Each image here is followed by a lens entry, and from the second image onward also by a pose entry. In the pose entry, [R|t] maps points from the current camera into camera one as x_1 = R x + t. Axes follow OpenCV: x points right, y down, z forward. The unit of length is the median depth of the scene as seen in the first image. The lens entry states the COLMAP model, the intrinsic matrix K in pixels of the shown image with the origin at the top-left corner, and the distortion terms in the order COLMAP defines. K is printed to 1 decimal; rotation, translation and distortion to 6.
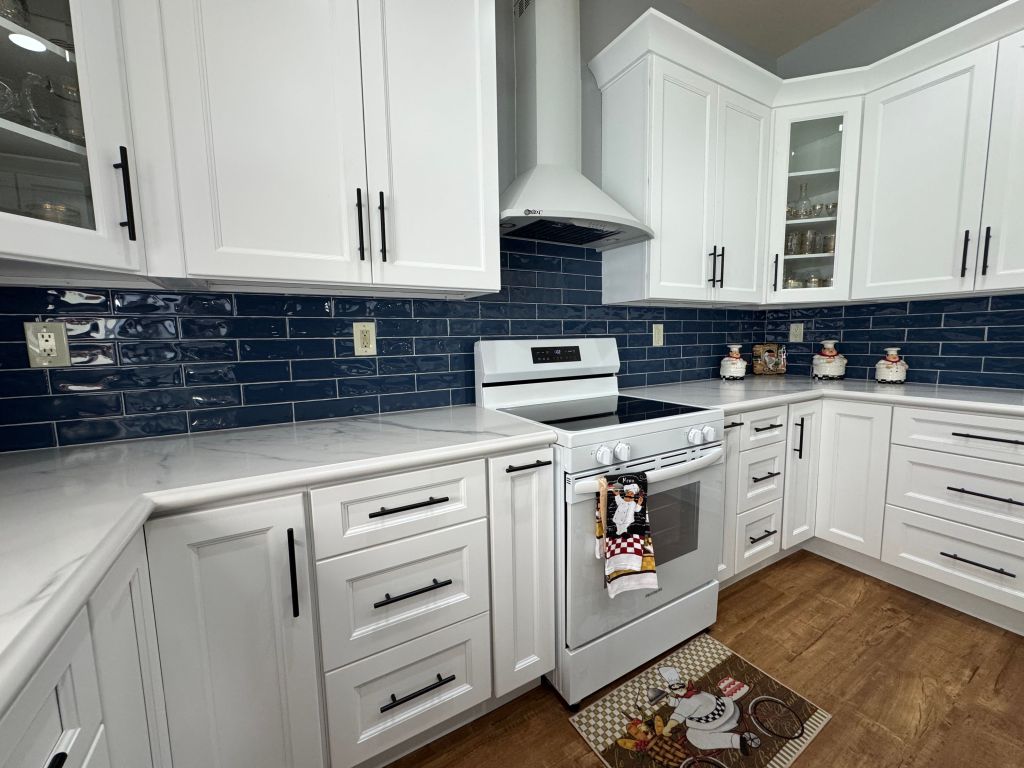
lens RADIAL K [[407.9, 0, 511.3], [0, 407.9, 382.2], [0, 0, 1]] dist [-0.003509, 0.000610]
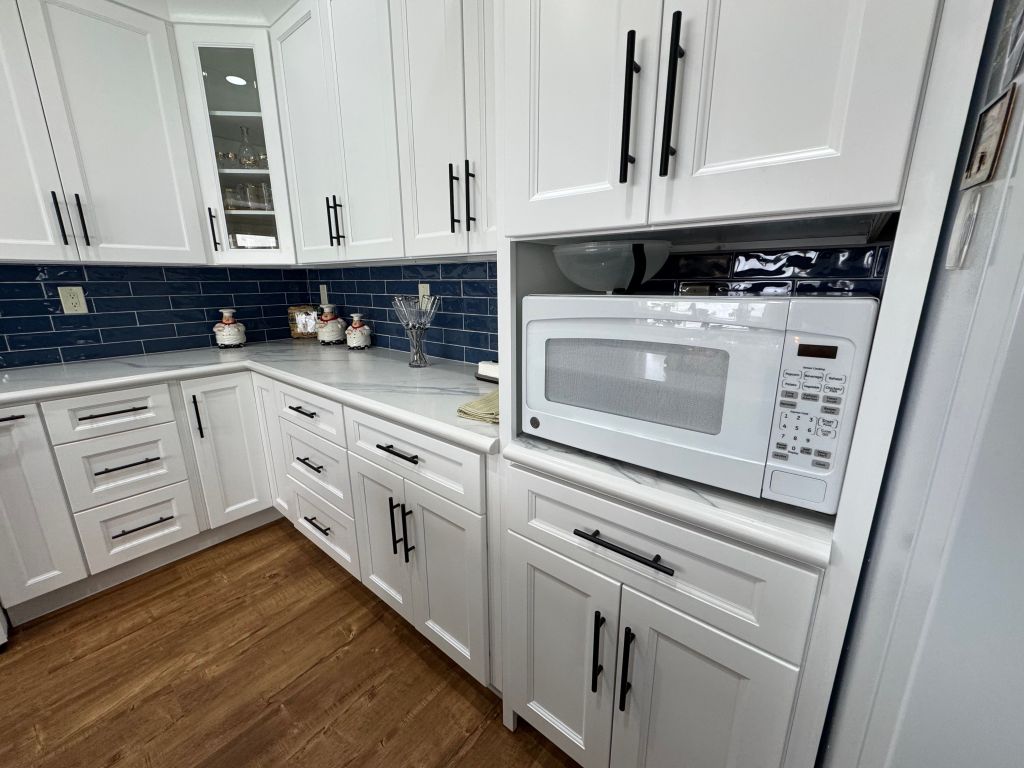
lens RADIAL K [[407.9, 0, 511.4], [0, 407.9, 381.7], [0, 0, 1]] dist [-0.003509, 0.000610]
pose [[0.936070, -0.069595, 0.344862, 1.224354], [0.023497, 0.990418, 0.136091, -0.059776], [-0.351029, -0.119287, 0.928735, -0.126394]]
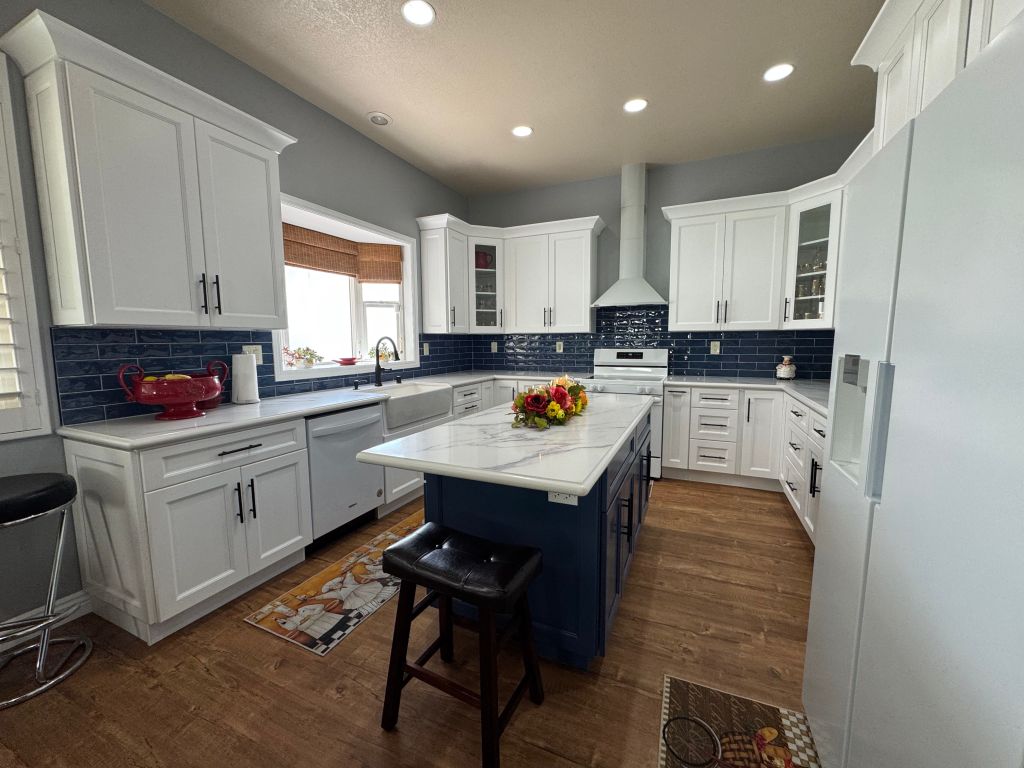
lens RADIAL K [[407.9, 0, 511.5], [0, 407.9, 382.9], [0, 0, 1]] dist [-0.003509, 0.000610]
pose [[0.581641, 0.099379, -0.807352, 1.735552], [-0.090143, 0.994271, 0.057445, 0.014697], [0.808436, 0.039365, 0.587267, -0.966427]]
